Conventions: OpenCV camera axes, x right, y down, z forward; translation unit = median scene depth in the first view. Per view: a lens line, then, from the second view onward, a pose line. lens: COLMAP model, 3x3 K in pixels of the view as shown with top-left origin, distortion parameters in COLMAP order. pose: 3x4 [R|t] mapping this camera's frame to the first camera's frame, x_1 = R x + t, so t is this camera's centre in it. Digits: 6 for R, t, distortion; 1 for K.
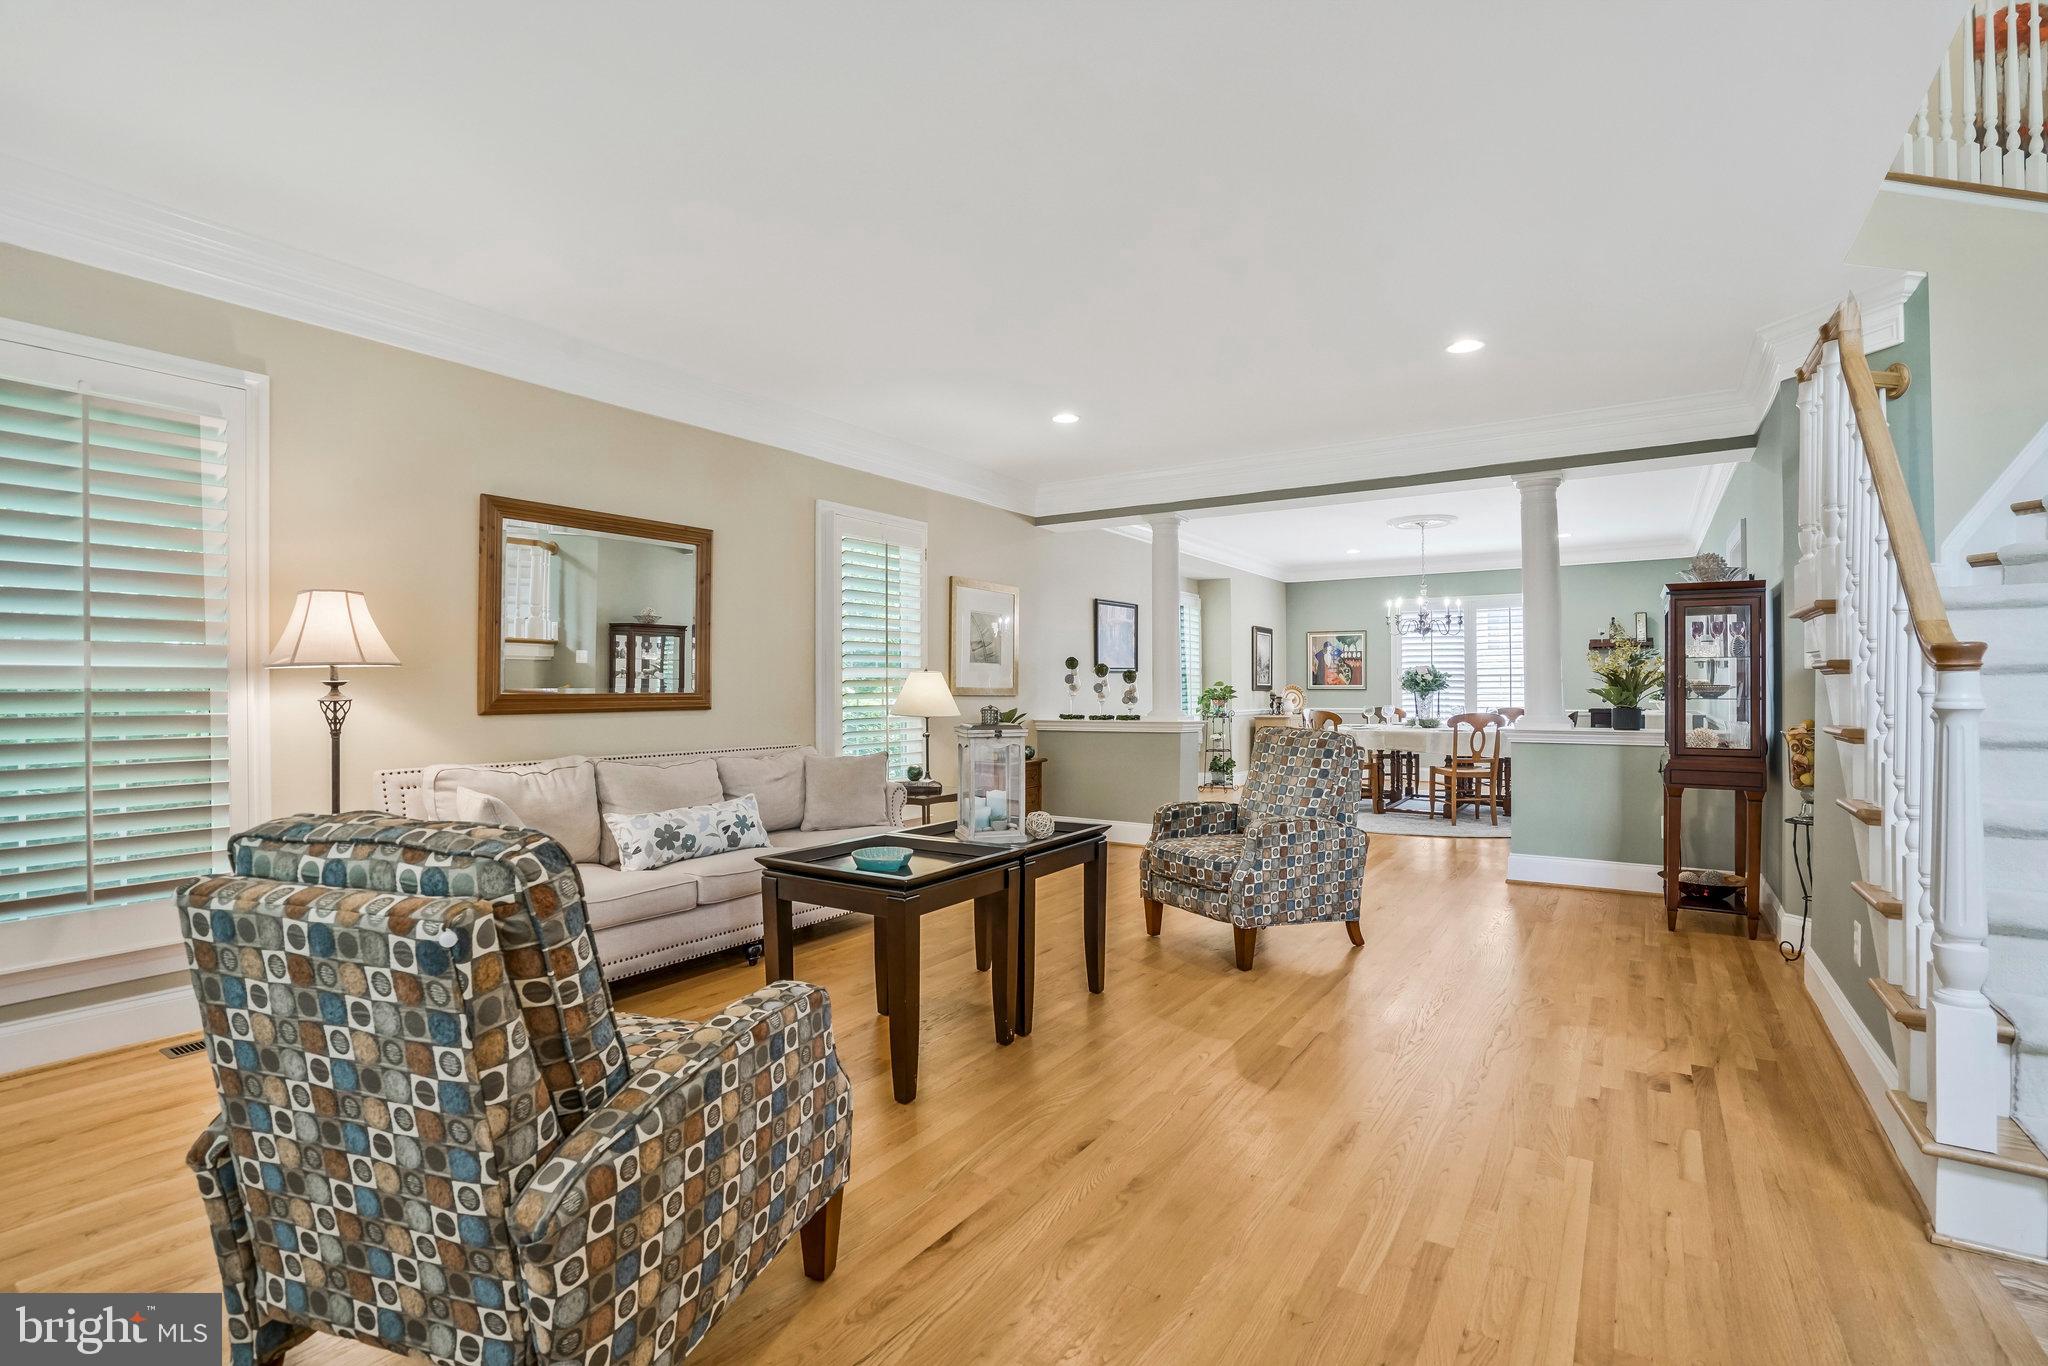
lens RADIAL K [[960.6, 0, 1018.8], [0, 960.6, 687.2], [0, 0, 1]] dist [-0.010001, 0.000551]
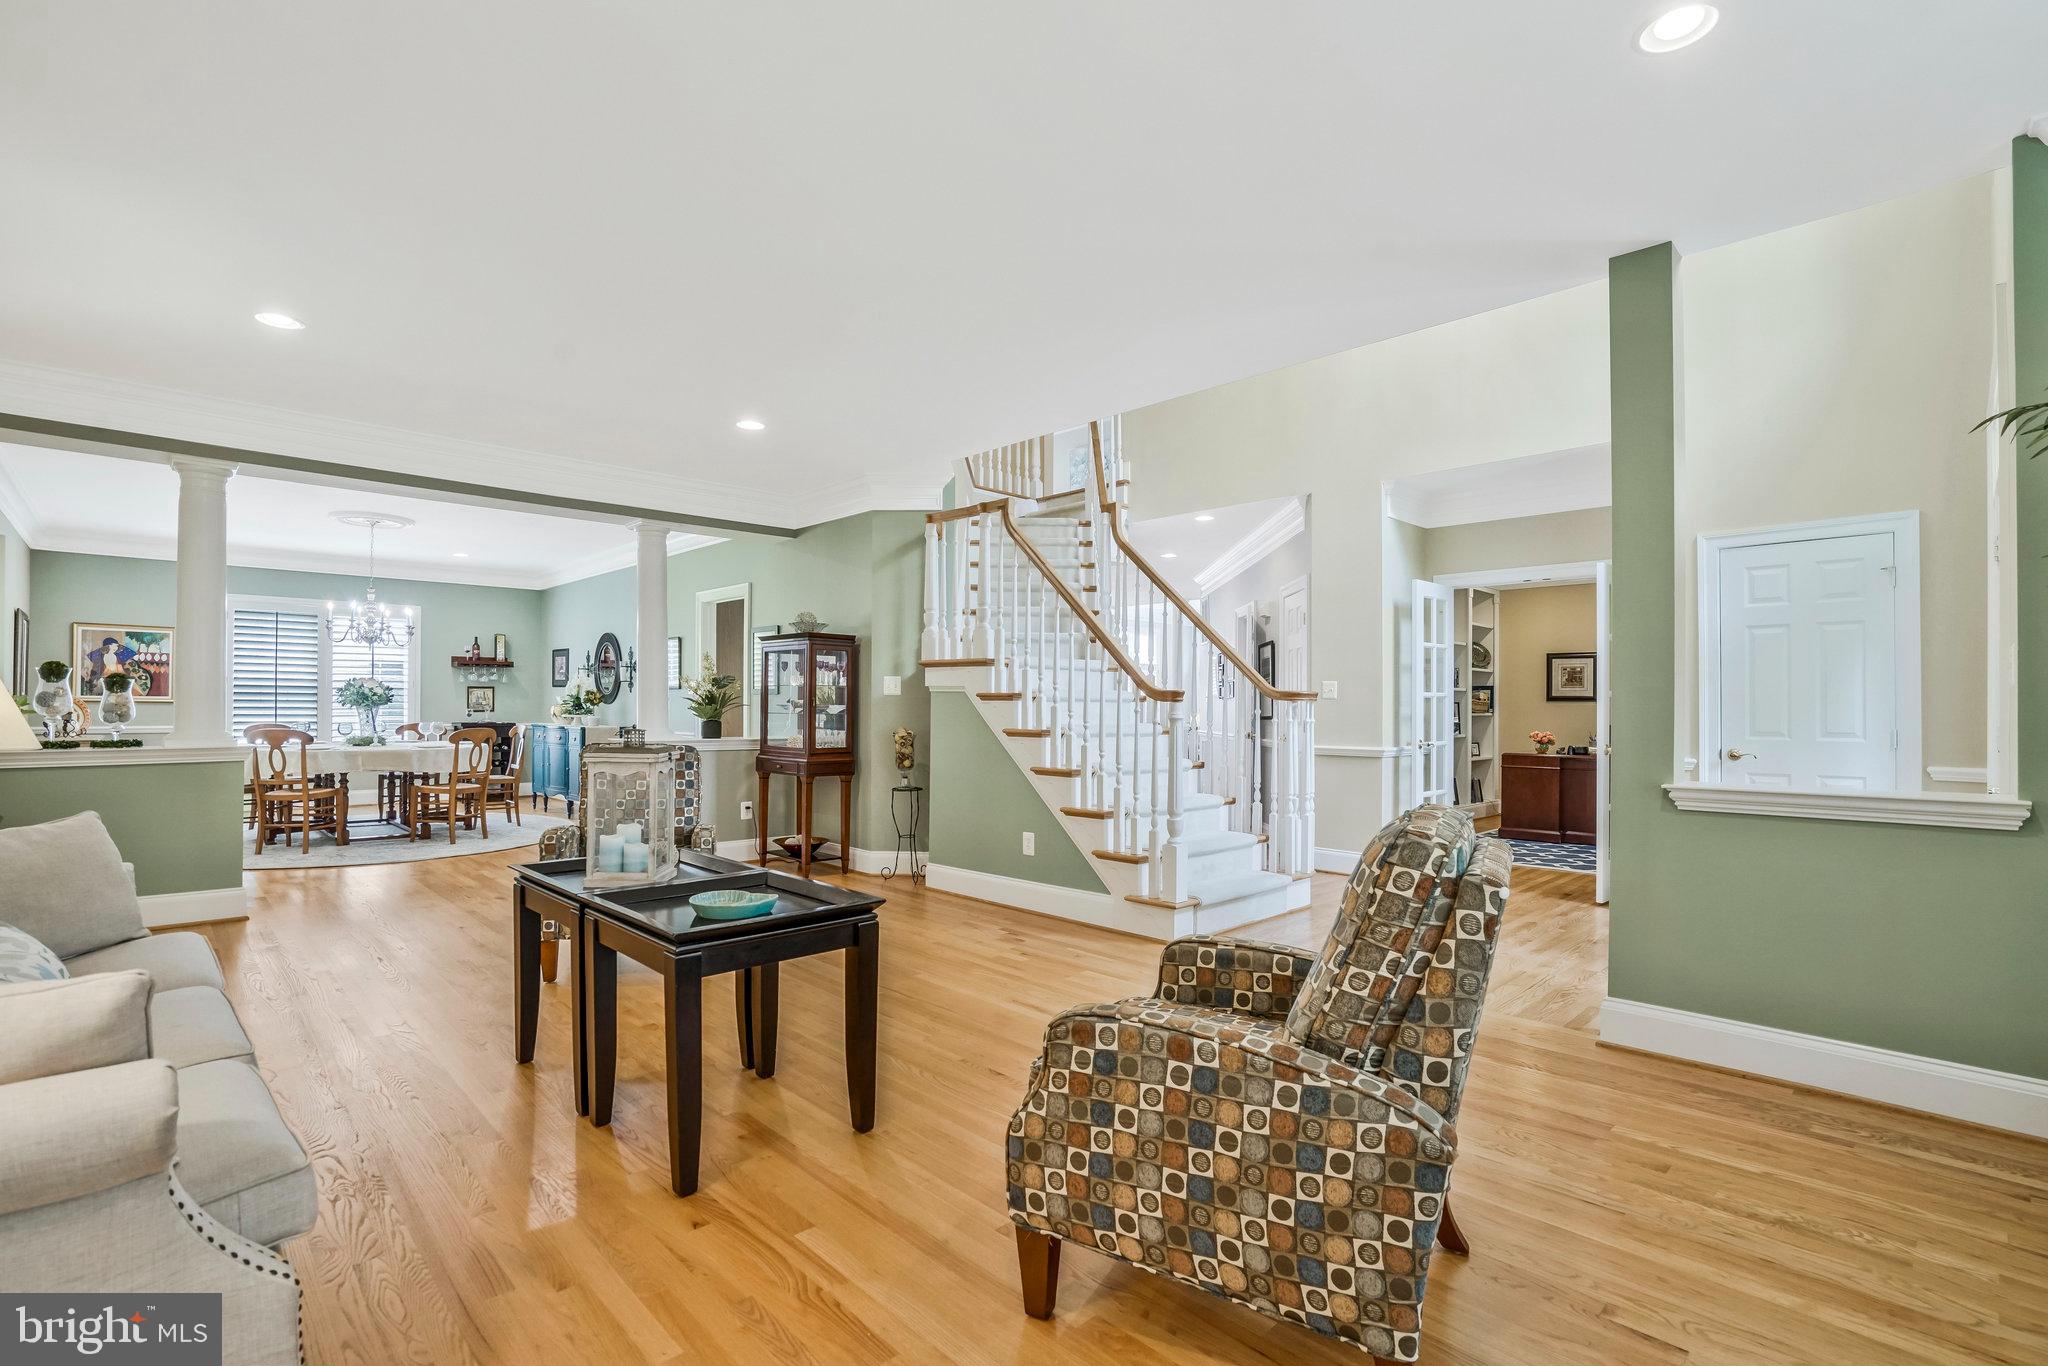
lens RADIAL K [[944.8, 0, 1018.4], [0, 944.8, 701.5], [0, 0, 1]] dist [-0.003668, -0.000007]
pose [[0.222606, 0.010125, 0.974856, -0.544852], [-0.009600, 0.999920, -0.008193, 0.002923], [-0.974861, -0.007535, 0.222685, 0.349383]]
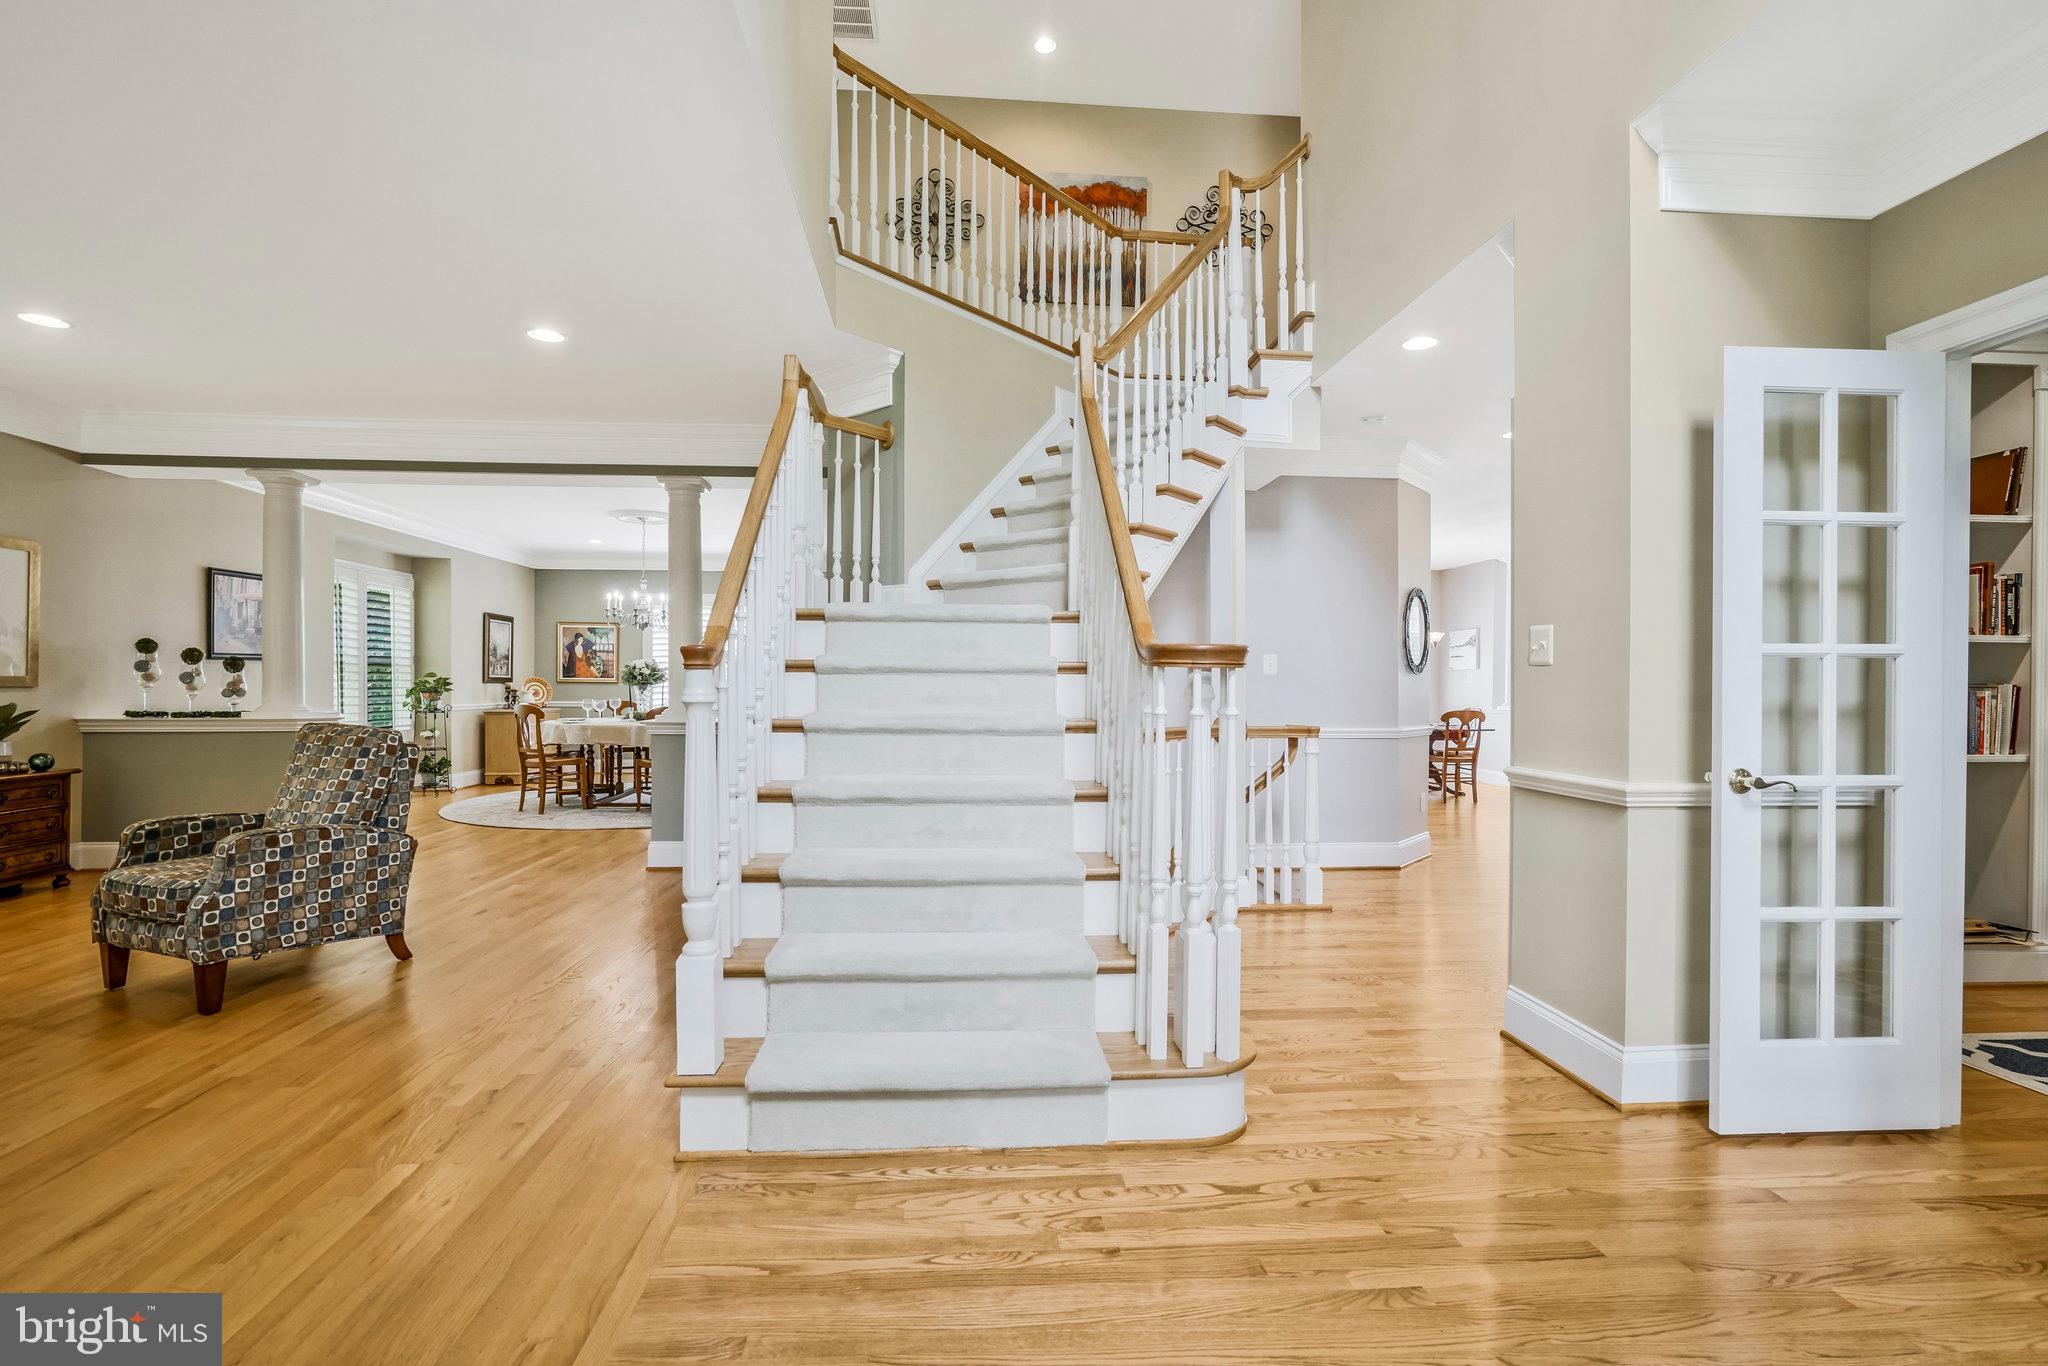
lens RADIAL K [[956.0, 0, 1000.2], [0, 956.0, 684.6], [0, 0, 1]] dist [-0.000372, 0.000613]
pose [[0.808912, 0.006523, 0.587893, 0.231711], [-0.008951, 0.999959, 0.001221, -0.000991], [-0.587861, -0.006250, 0.808938, -0.066033]]
